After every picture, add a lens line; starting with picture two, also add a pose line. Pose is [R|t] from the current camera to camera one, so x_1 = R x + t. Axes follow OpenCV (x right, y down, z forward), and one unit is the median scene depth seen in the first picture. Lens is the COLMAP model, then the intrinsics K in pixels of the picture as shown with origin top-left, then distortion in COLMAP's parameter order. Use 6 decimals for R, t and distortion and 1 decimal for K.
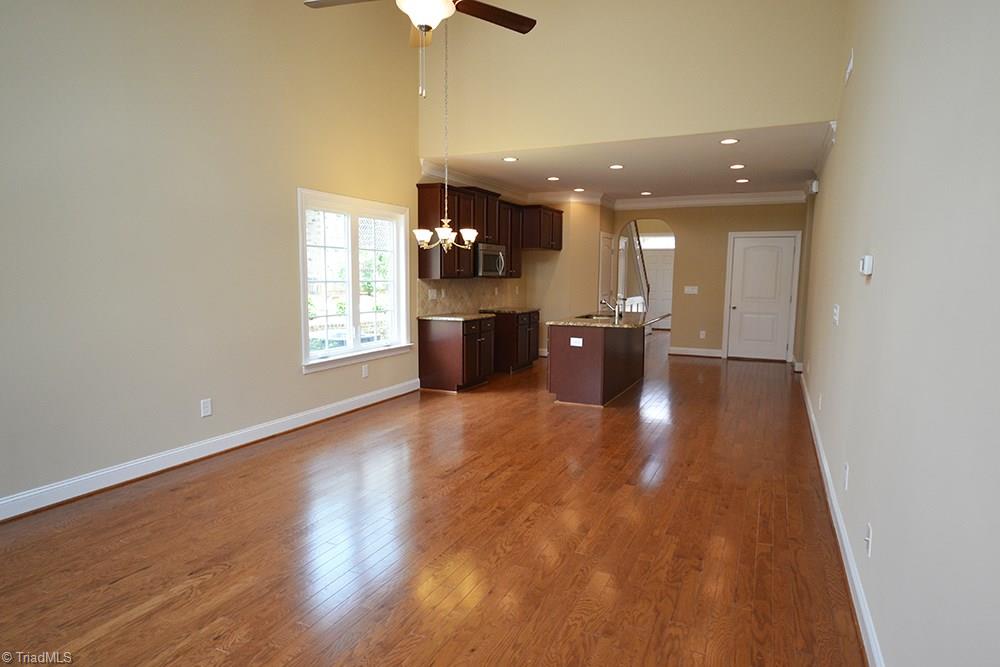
lens RADIAL K [[604.2, 0, 492.3], [0, 604.2, 334.9], [0, 0, 1]] dist [0.004022, 0.000696]
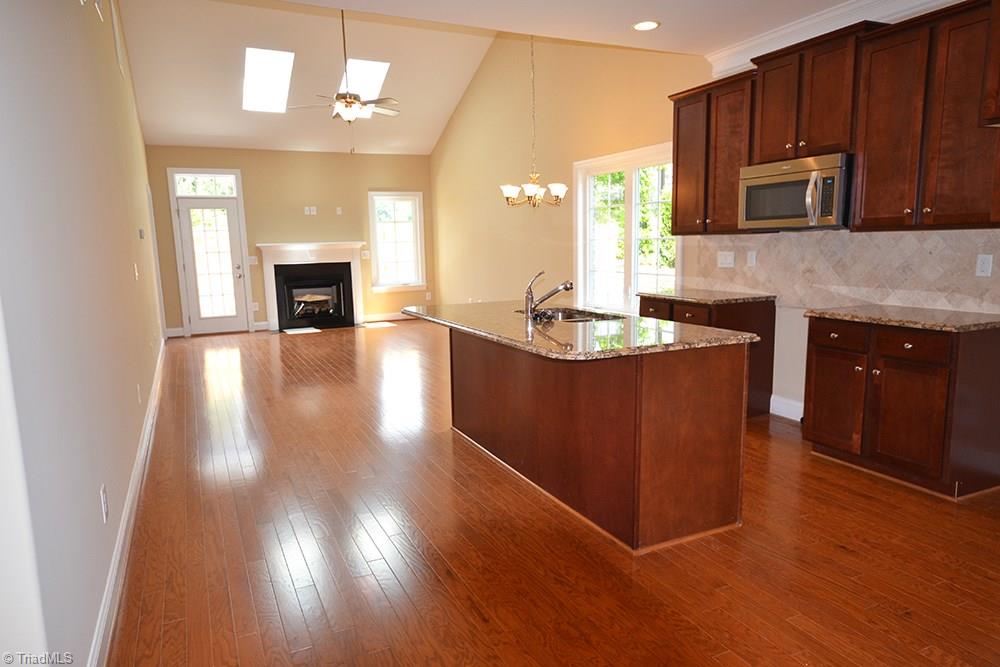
lens RADIAL K [[647.5, 0, 498.5], [0, 647.5, 343.4], [0, 0, 1]] dist [0.000932, 0.001423]
pose [[-0.630923, 0.118185, -0.766791, 0.696659], [-0.073562, 0.974765, 0.210767, -0.125498], [0.772350, 0.189384, -0.606308, 1.444405]]
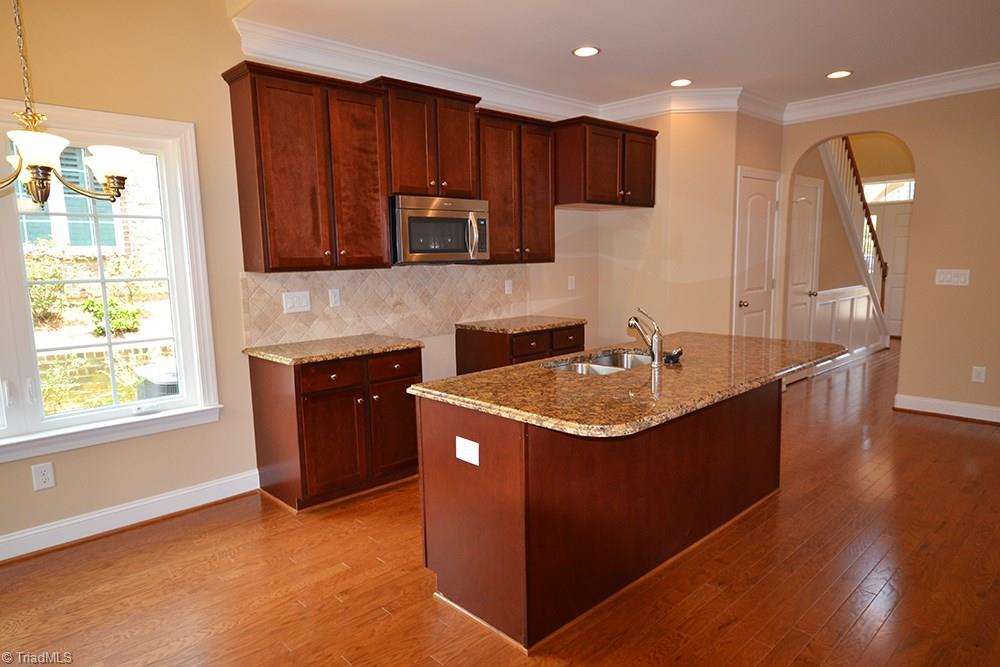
lens RADIAL K [[604.2, 0, 505.5], [0, 604.2, 337.9], [0, 0, 1]] dist [0.004022, 0.000696]
pose [[0.928204, 0.010150, -0.371934, 0.225517], [-0.000495, 0.999661, 0.026045, -0.045908], [0.372072, -0.023991, 0.927894, 0.538556]]
